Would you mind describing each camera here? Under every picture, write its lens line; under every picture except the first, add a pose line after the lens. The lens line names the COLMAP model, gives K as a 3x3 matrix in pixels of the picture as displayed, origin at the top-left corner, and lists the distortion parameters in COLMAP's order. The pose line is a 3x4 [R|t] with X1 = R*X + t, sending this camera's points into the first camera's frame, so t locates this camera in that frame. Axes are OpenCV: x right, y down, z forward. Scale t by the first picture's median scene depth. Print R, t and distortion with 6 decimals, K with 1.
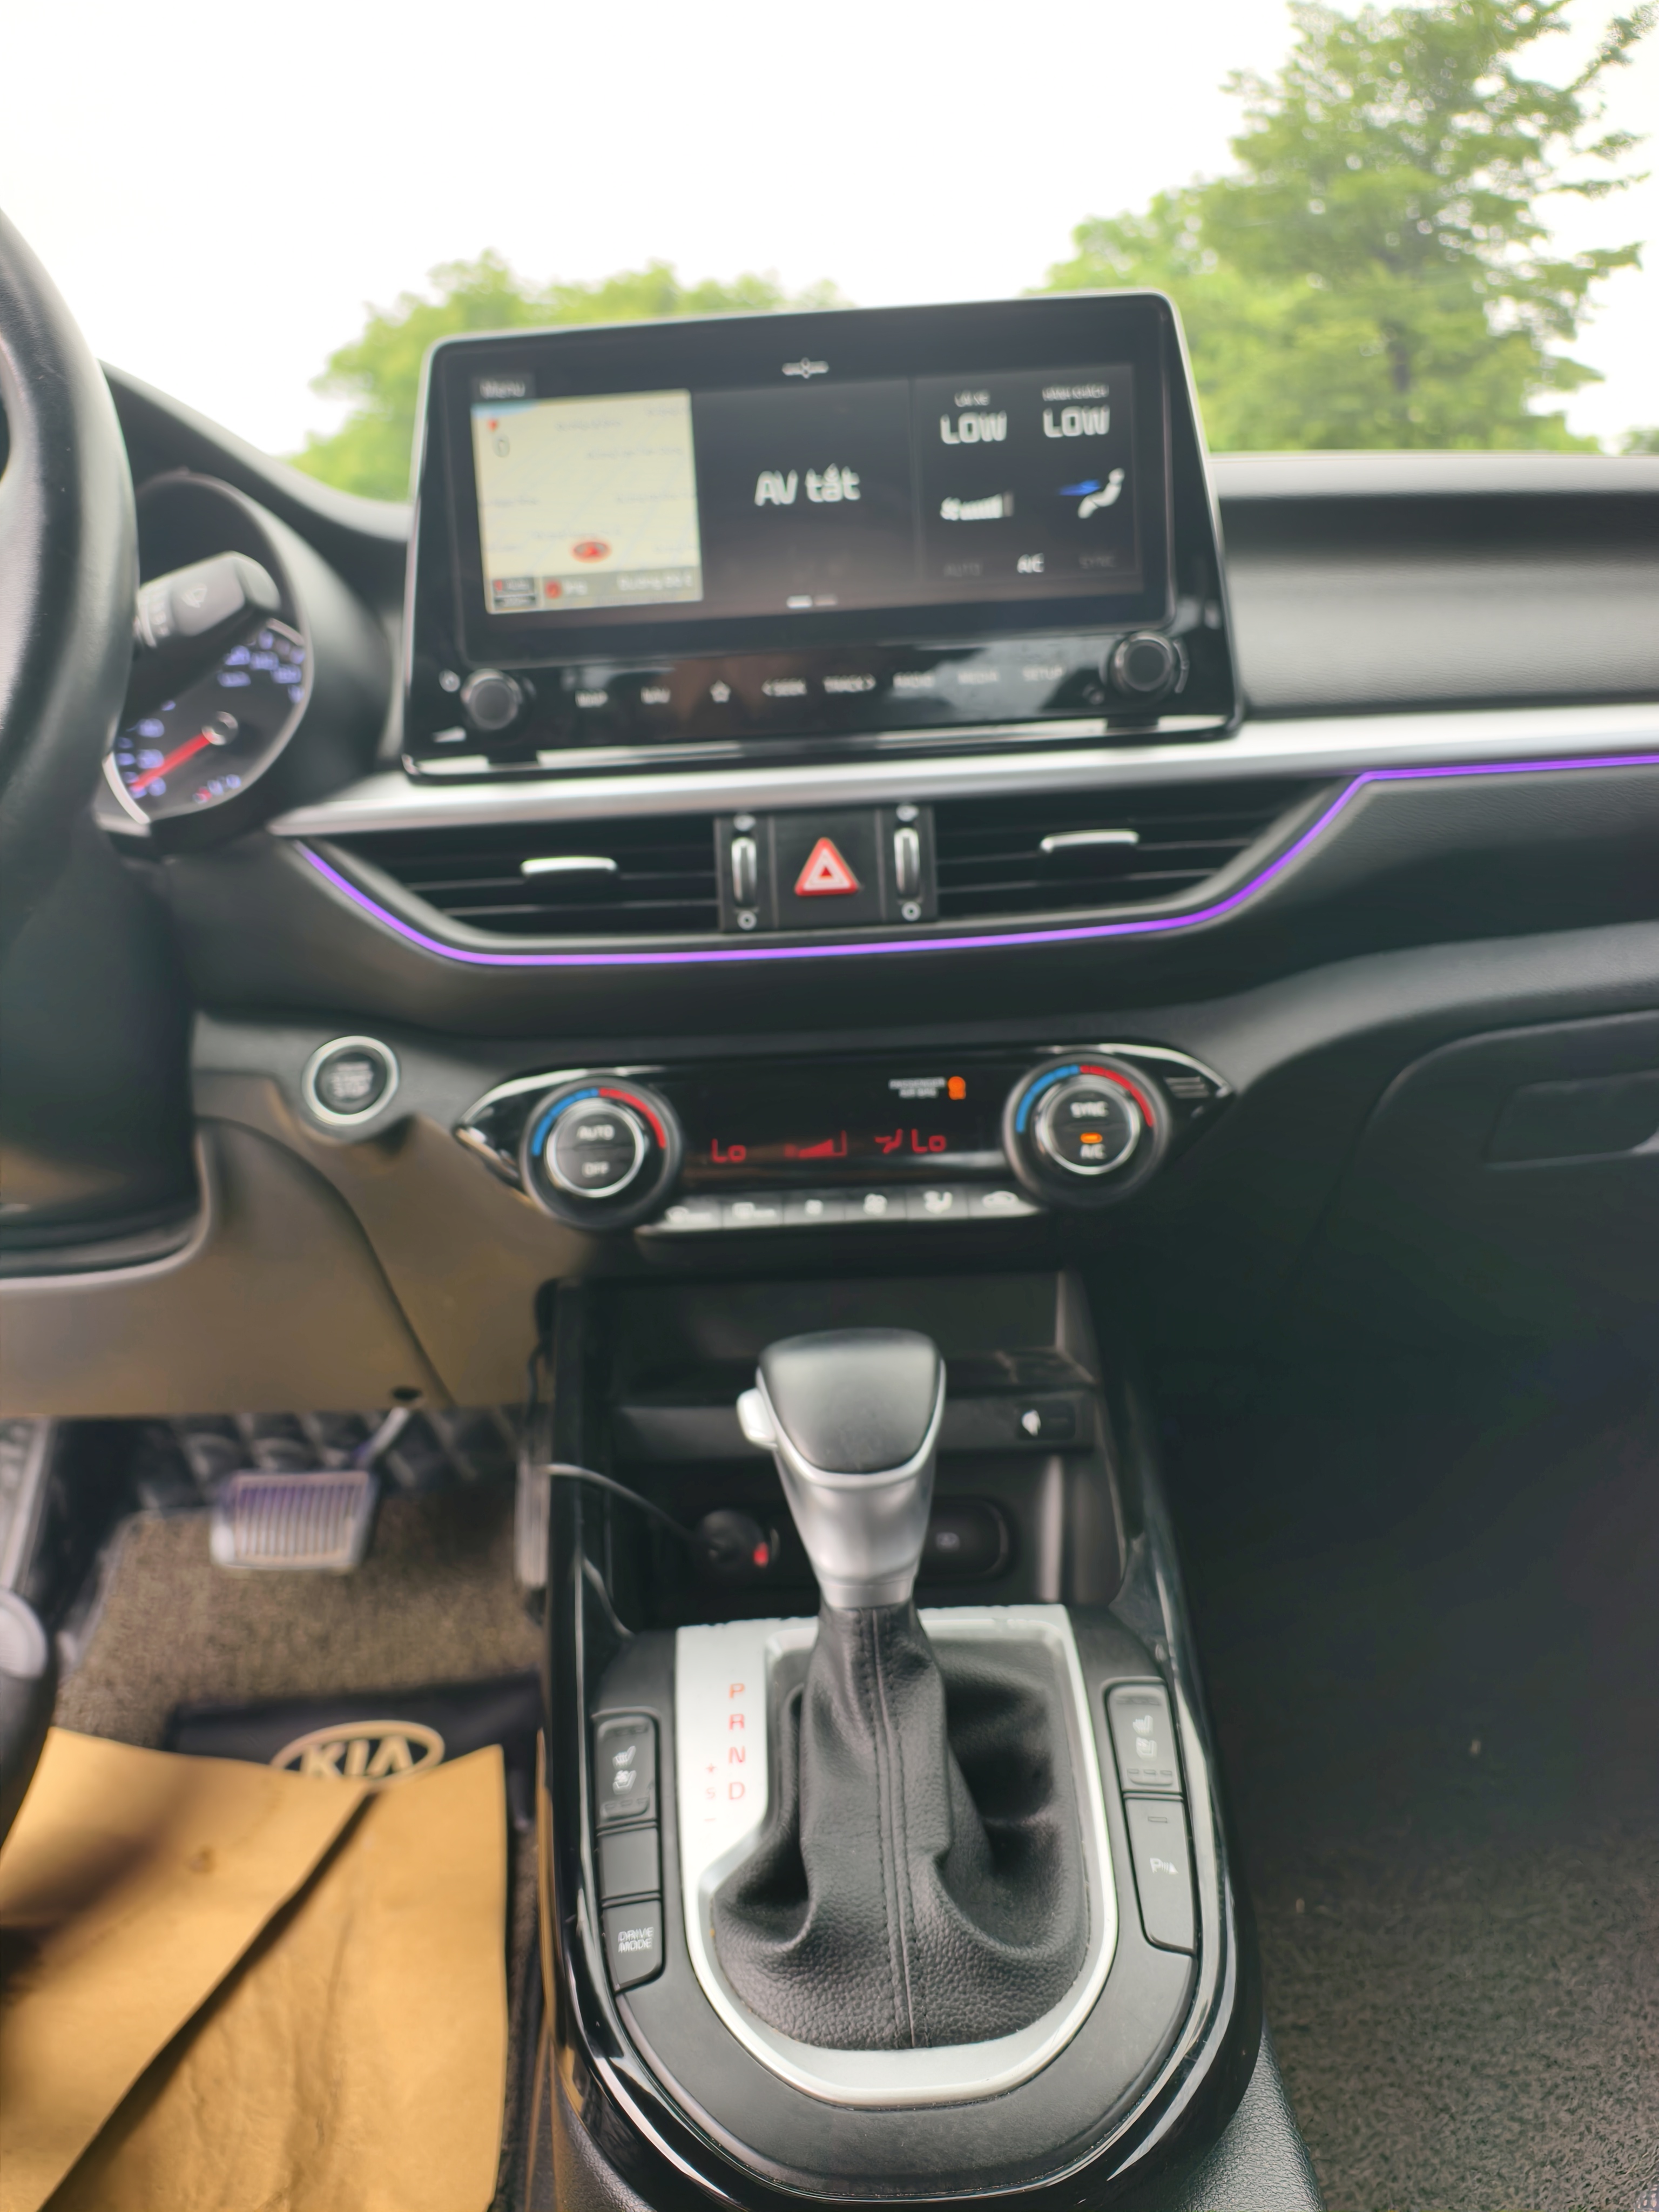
lens RADIAL K [[1498.8, 0, 832.7], [0, 1498.8, 1093.8], [0, 0, 1]] dist [0.019183, -0.017893]
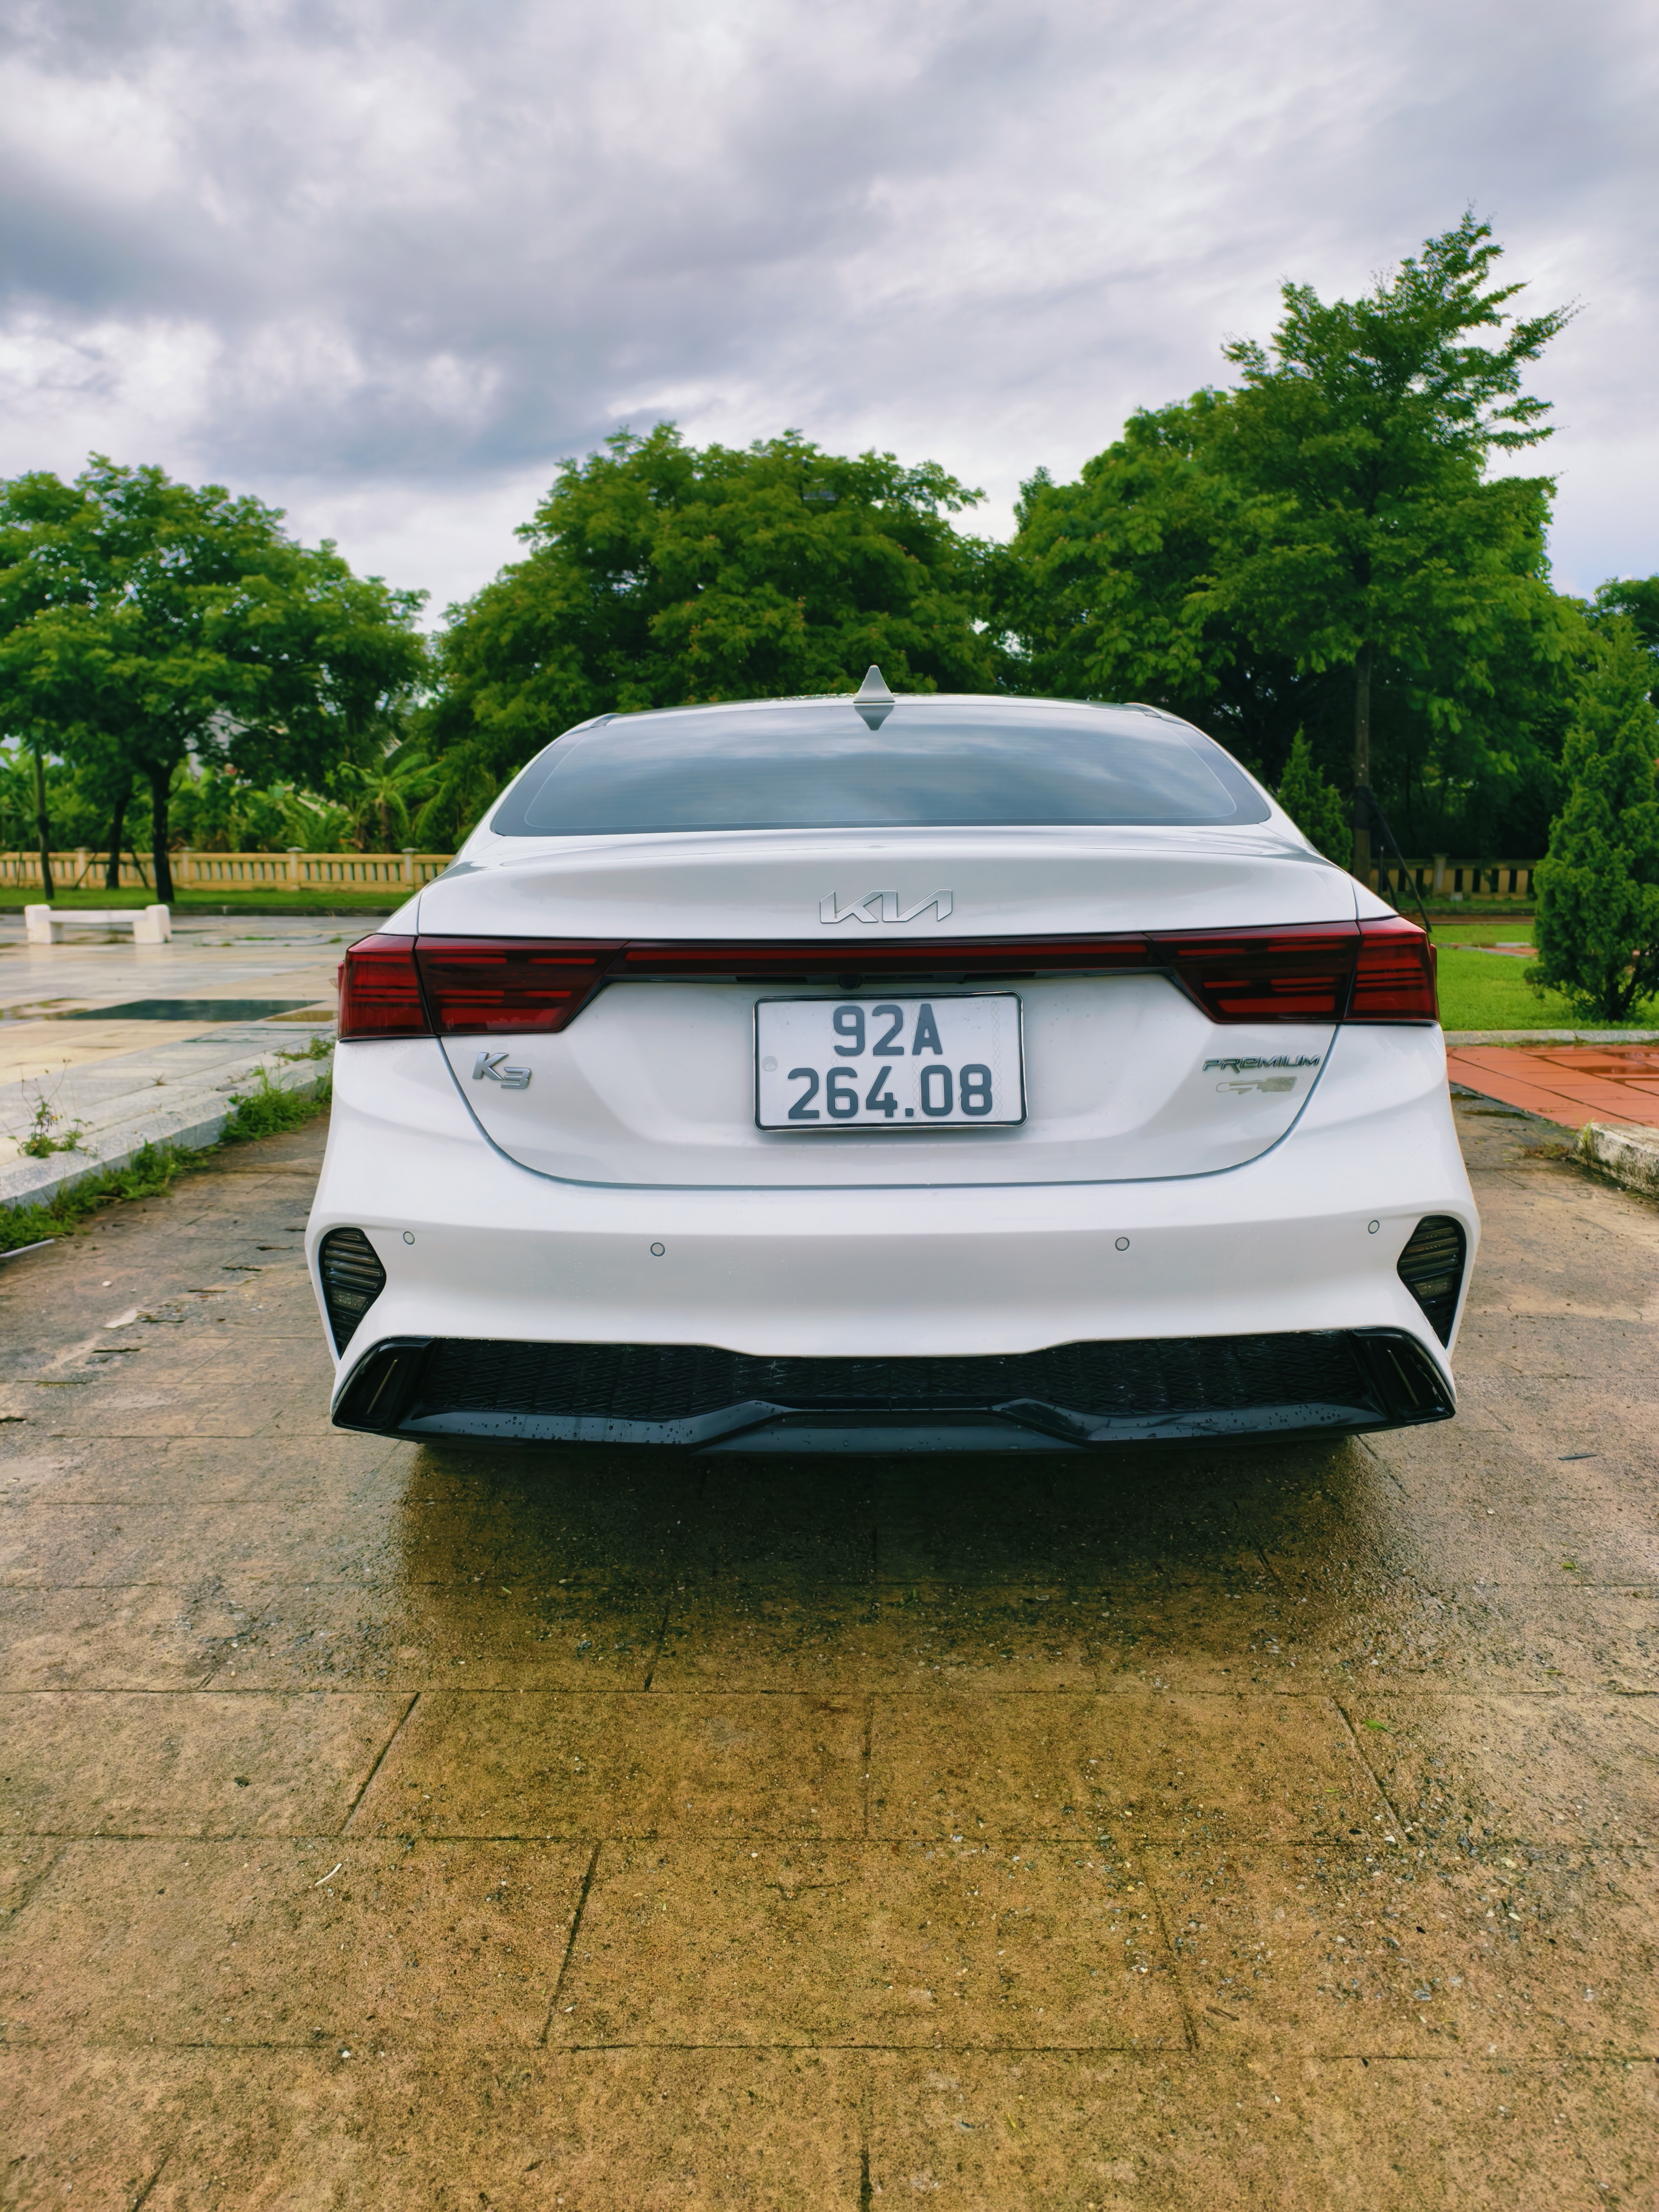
lens RADIAL K [[1498.8, 0, 825.0], [0, 1498.8, 1103.0], [0, 0, 1]] dist [0.019183, -0.017893]
pose [[0.997309, 0.039450, -0.061796, 0.201790], [-0.040723, 0.998981, -0.019466, 0.502474], [0.060965, 0.021930, 0.997899, -5.909668]]
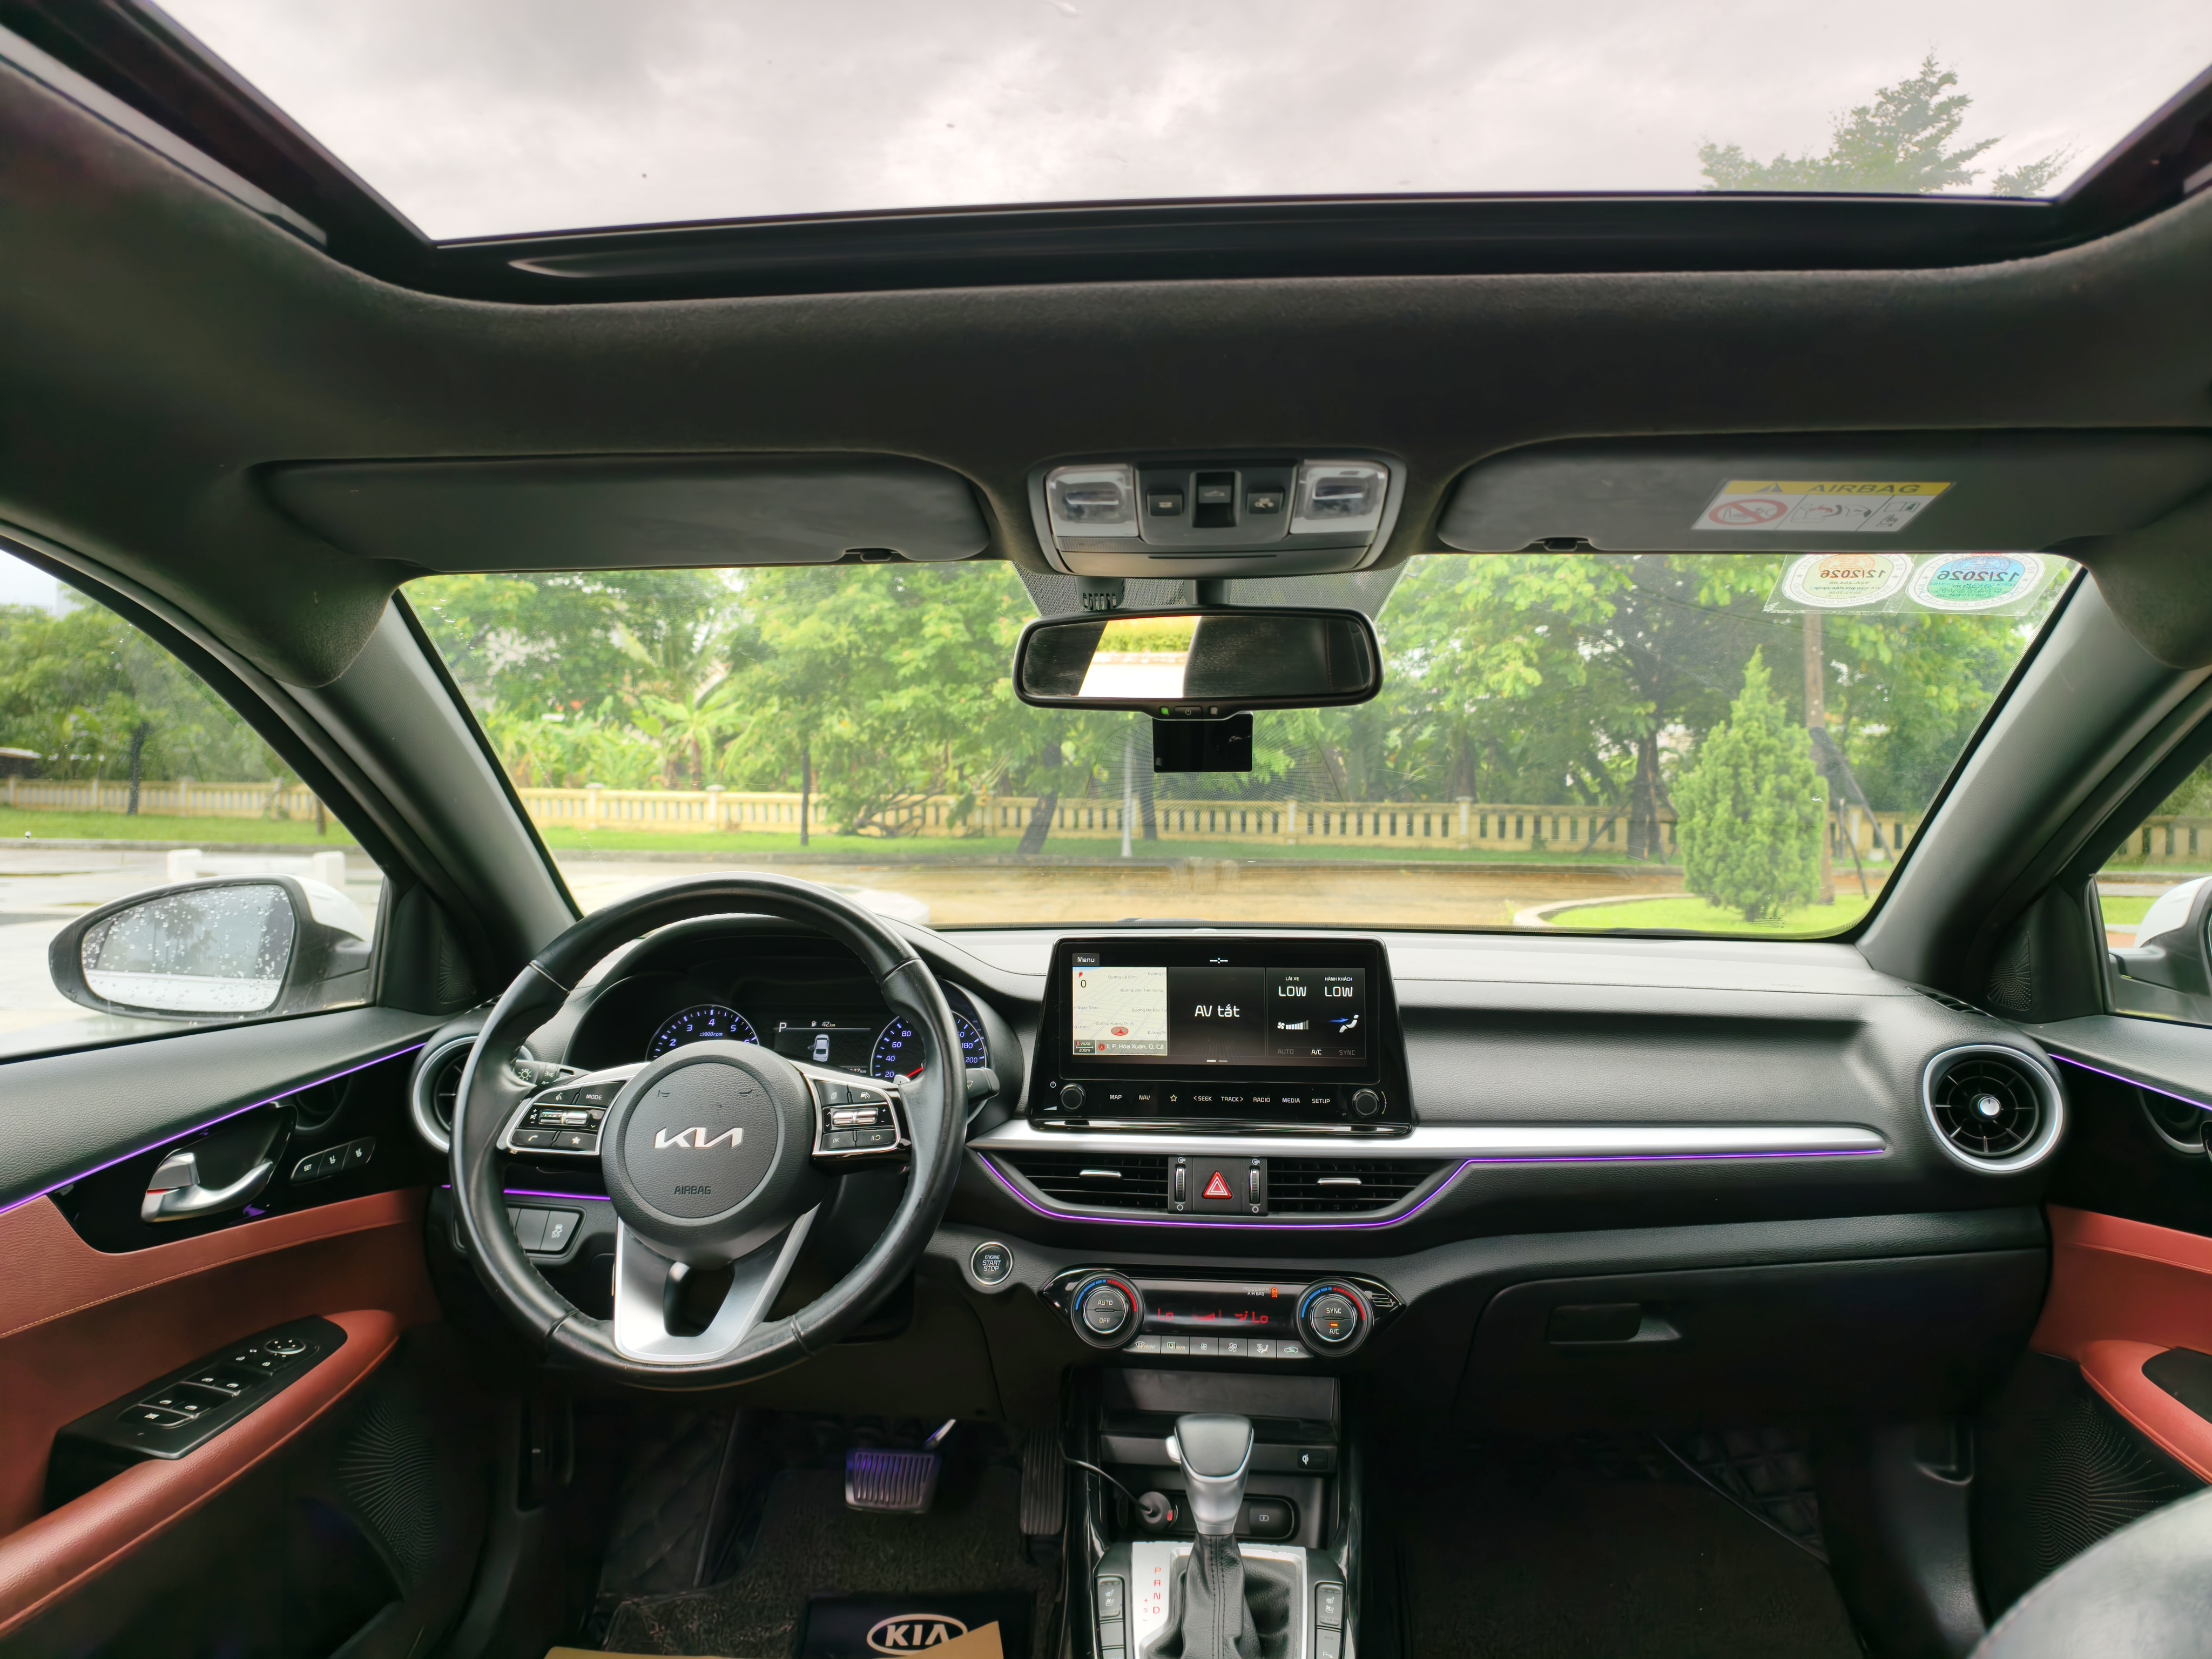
lens RADIAL K [[1498.8, 0, 1103.7], [0, 1498.8, 838.6], [0, 0, 1]] dist [0.019183, -0.017893]
pose [[0.993187, 0.047527, -0.106397, 0.039665], [-0.063880, 0.985690, -0.155997, -0.295229], [0.097460, 0.161731, 0.982011, -1.244015]]
